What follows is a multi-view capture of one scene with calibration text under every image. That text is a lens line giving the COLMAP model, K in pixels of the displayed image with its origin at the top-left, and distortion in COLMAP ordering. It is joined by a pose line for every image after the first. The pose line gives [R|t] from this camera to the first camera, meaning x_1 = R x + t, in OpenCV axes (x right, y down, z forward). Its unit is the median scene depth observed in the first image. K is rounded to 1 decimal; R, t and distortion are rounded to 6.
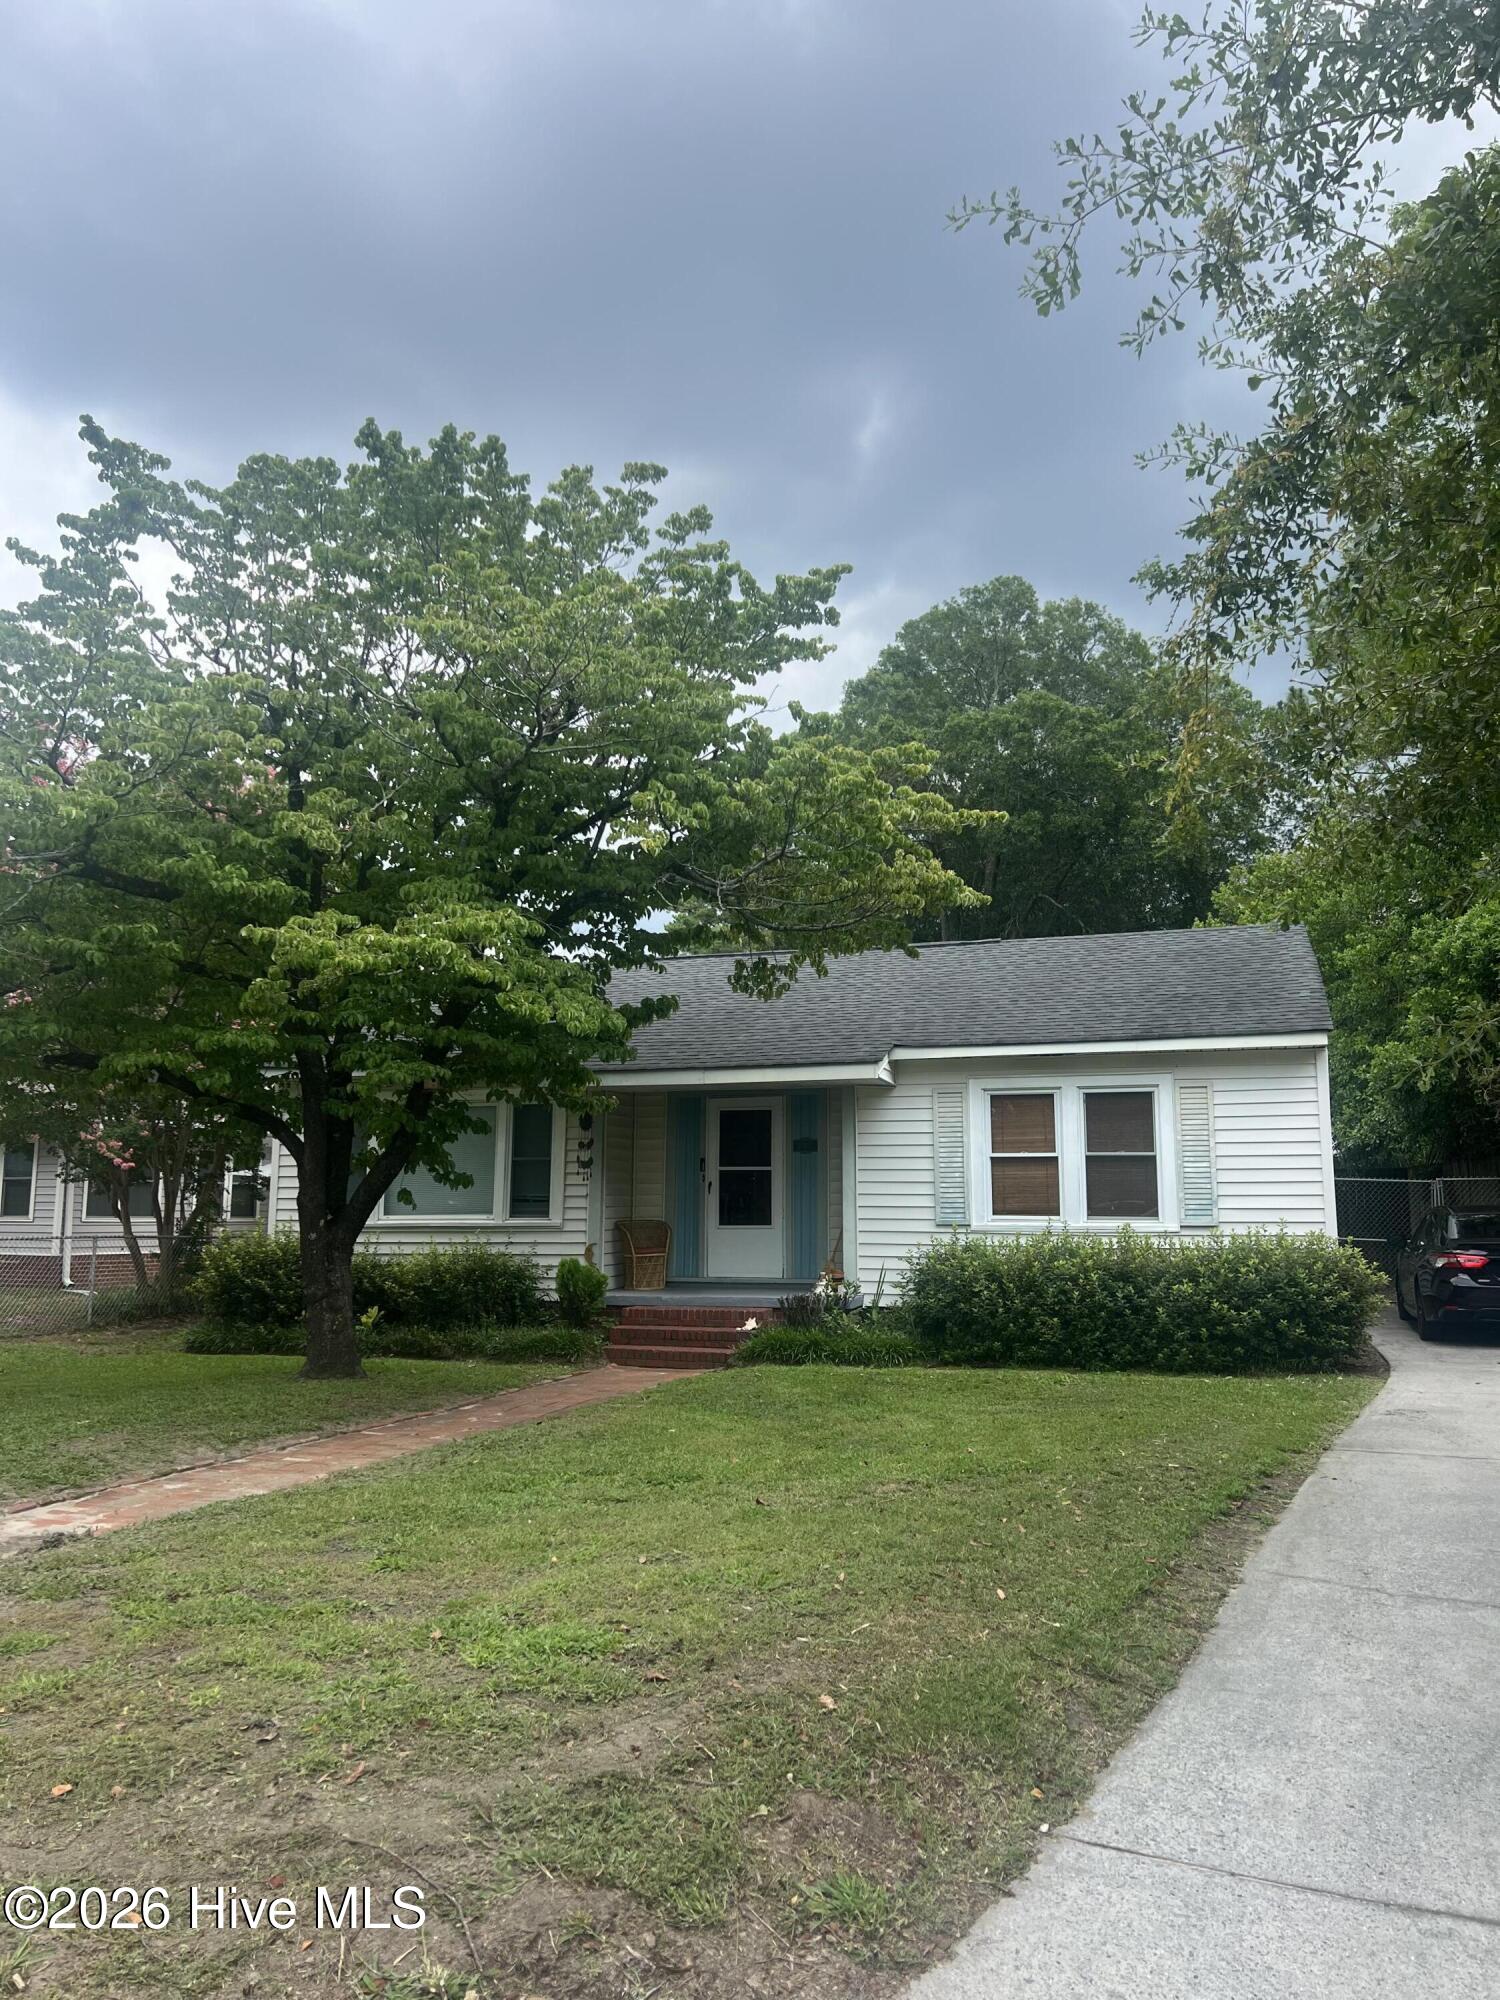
lens RADIAL K [[1489.6, 0, 762.4], [0, 1489.6, 996.3], [0, 0, 1]] dist [0.059238, -0.067459]
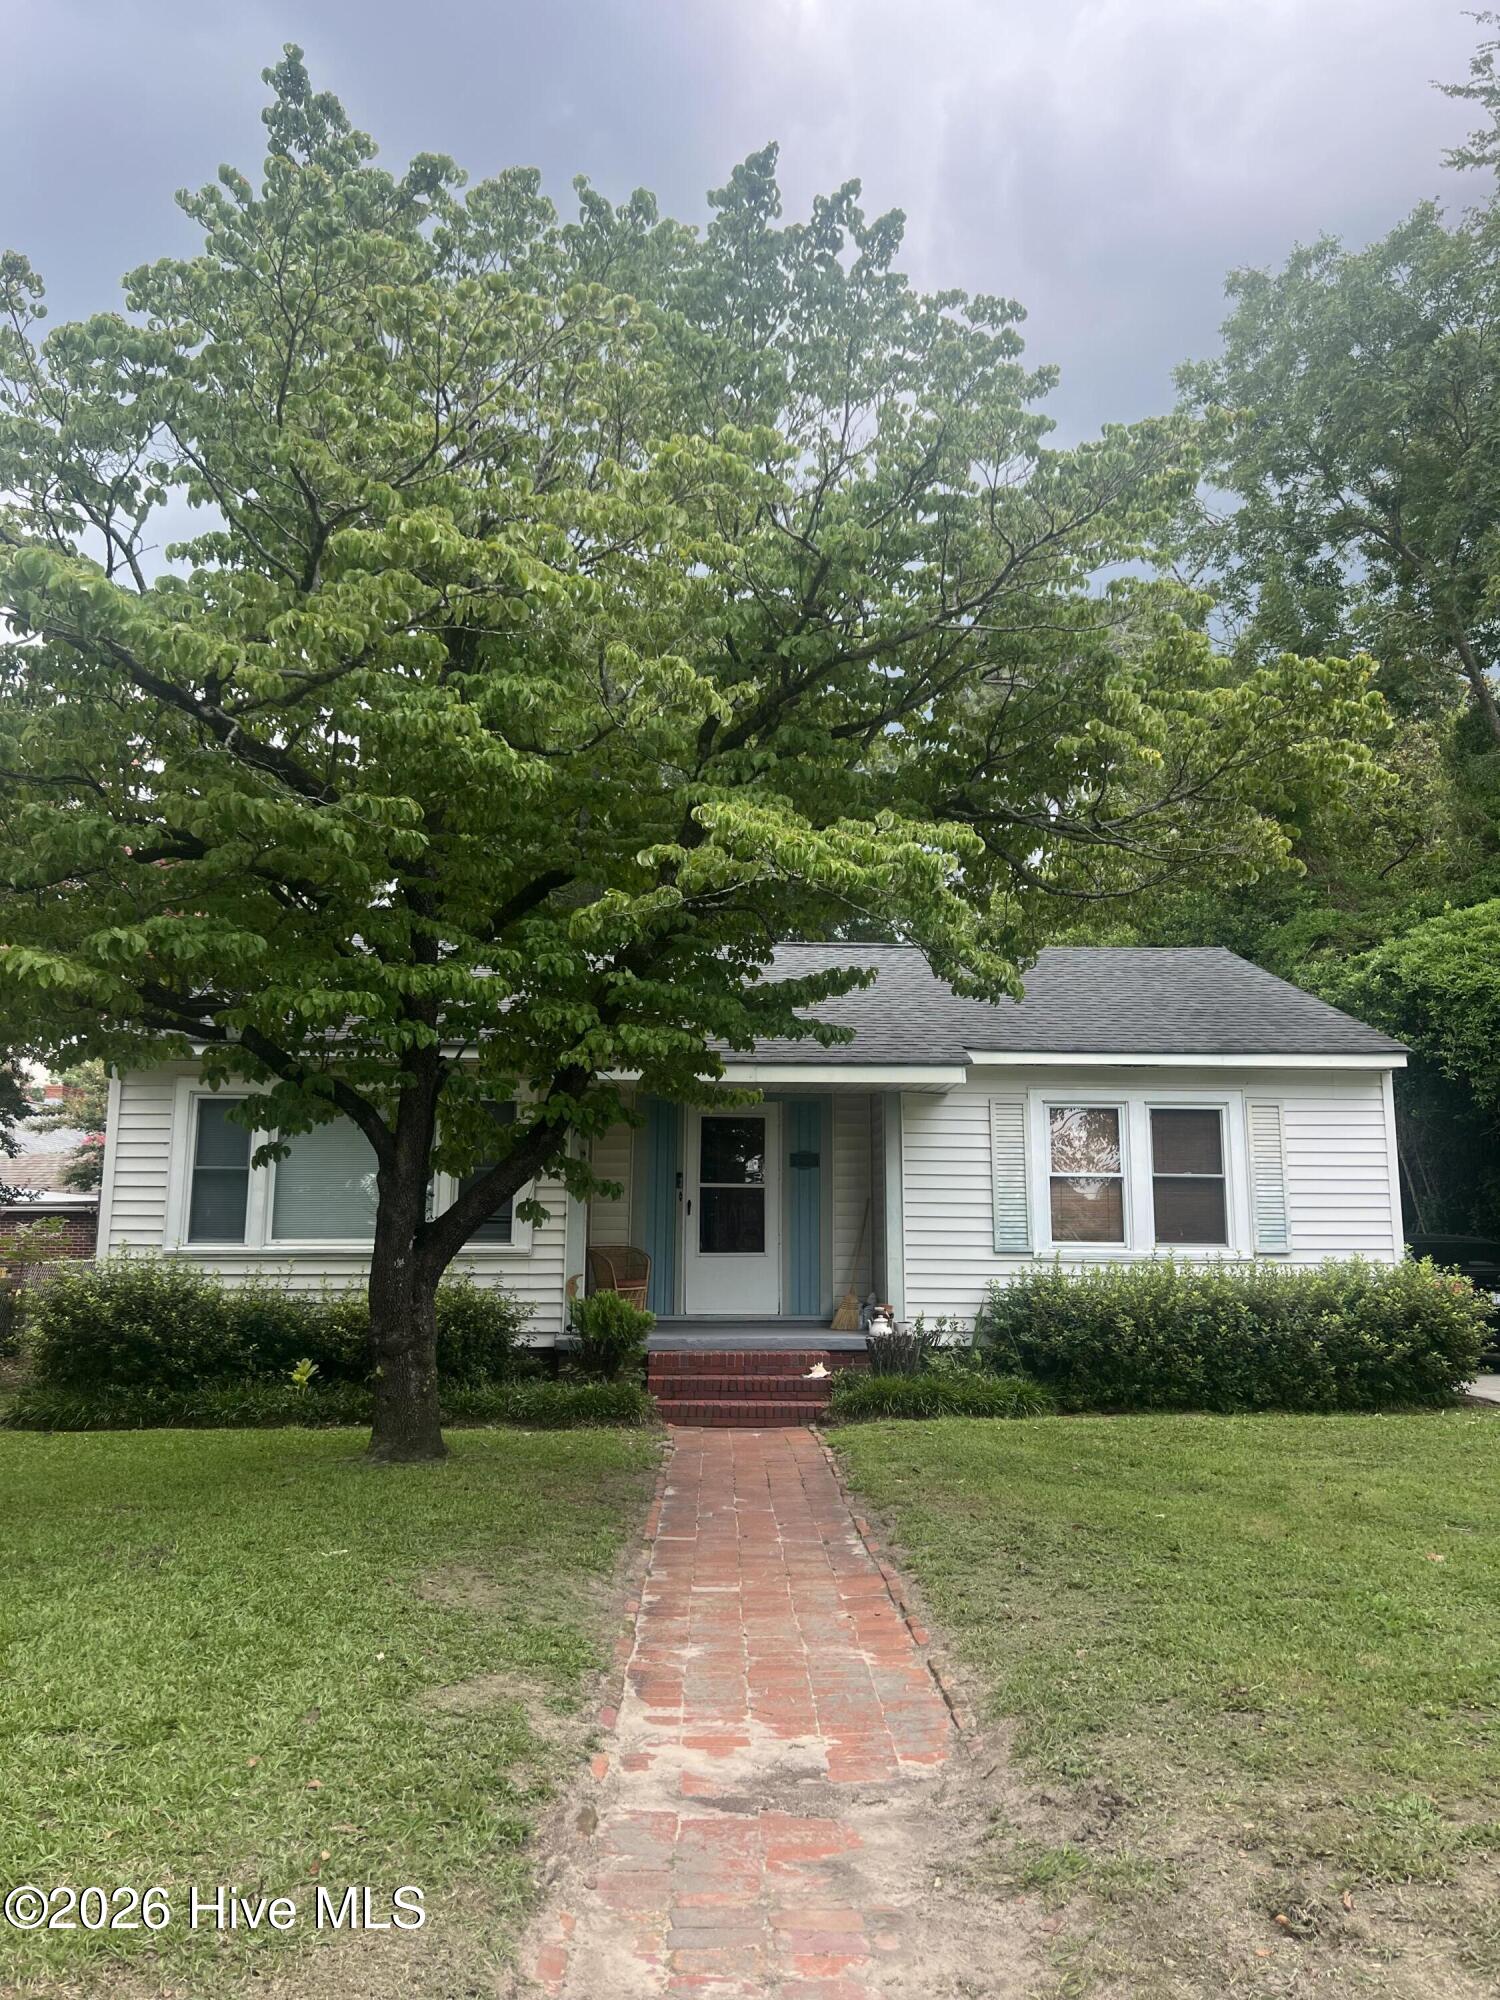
lens RADIAL K [[1489.6, 0, 751.7], [0, 1489.6, 995.4], [0, 0, 1]] dist [0.059238, -0.067459]
pose [[0.935784, 0.060406, 0.347360, -0.342561], [-0.053362, 0.998130, -0.029818, 0.035685], [-0.348512, 0.009368, 0.937257, 0.219388]]
